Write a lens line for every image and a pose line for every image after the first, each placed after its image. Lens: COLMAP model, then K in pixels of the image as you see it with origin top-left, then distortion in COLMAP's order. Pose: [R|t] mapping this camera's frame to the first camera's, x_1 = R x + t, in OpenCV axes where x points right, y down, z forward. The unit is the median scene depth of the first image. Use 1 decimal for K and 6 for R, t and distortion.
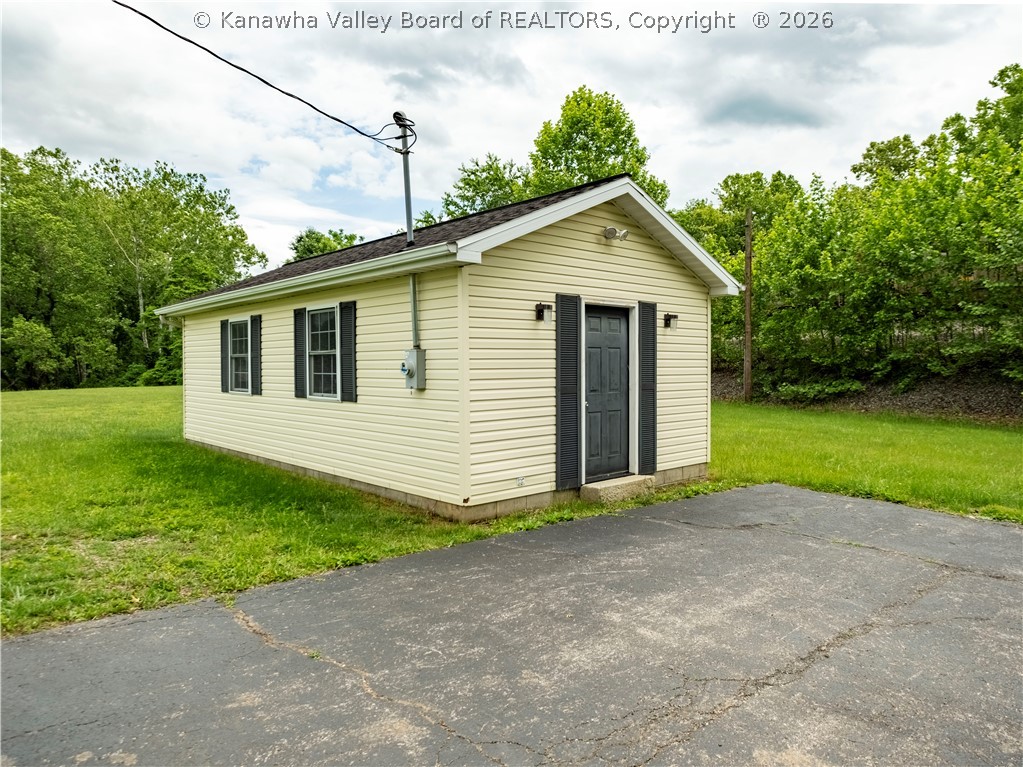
lens RADIAL K [[709.6, 0, 511.5], [0, 709.6, 383.5], [0, 0, 1]] dist [-0.001390, 0.038253]
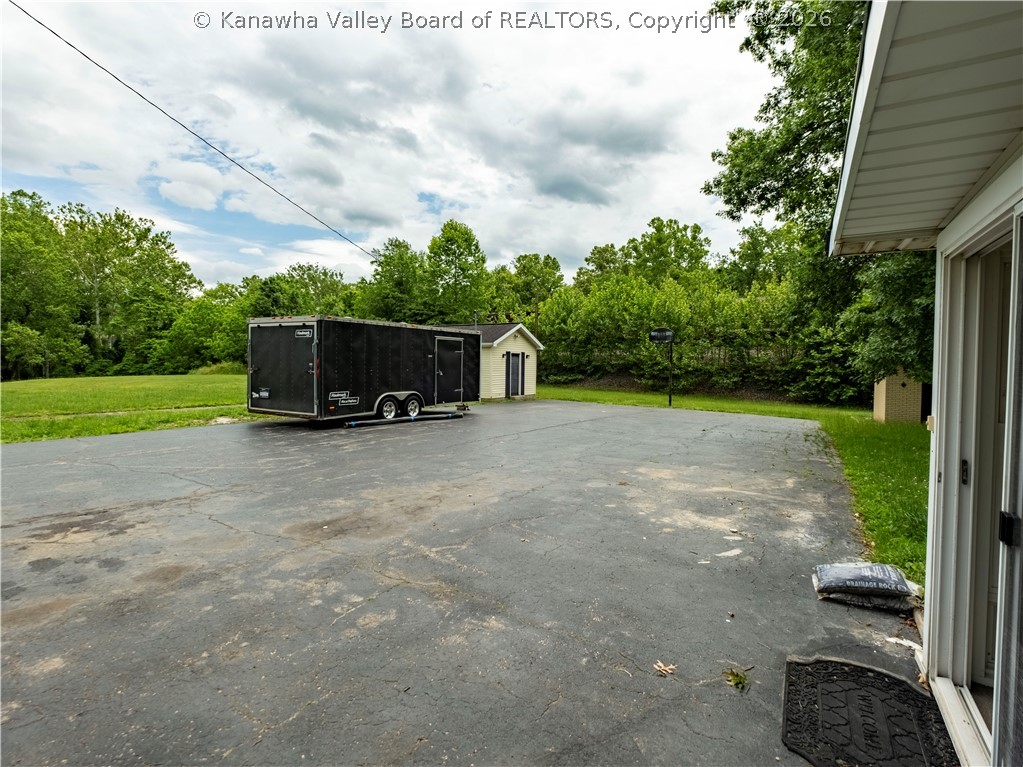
lens RADIAL K [[505.1, 0, 511.0], [0, 505.1, 395.3], [0, 0, 1]] dist [0.121511, -0.000213]
pose [[0.957346, -0.006674, 0.288866, -0.152395], [-0.003142, 0.999434, 0.033506, 0.007025], [-0.288926, -0.032984, 0.956783, -0.374466]]
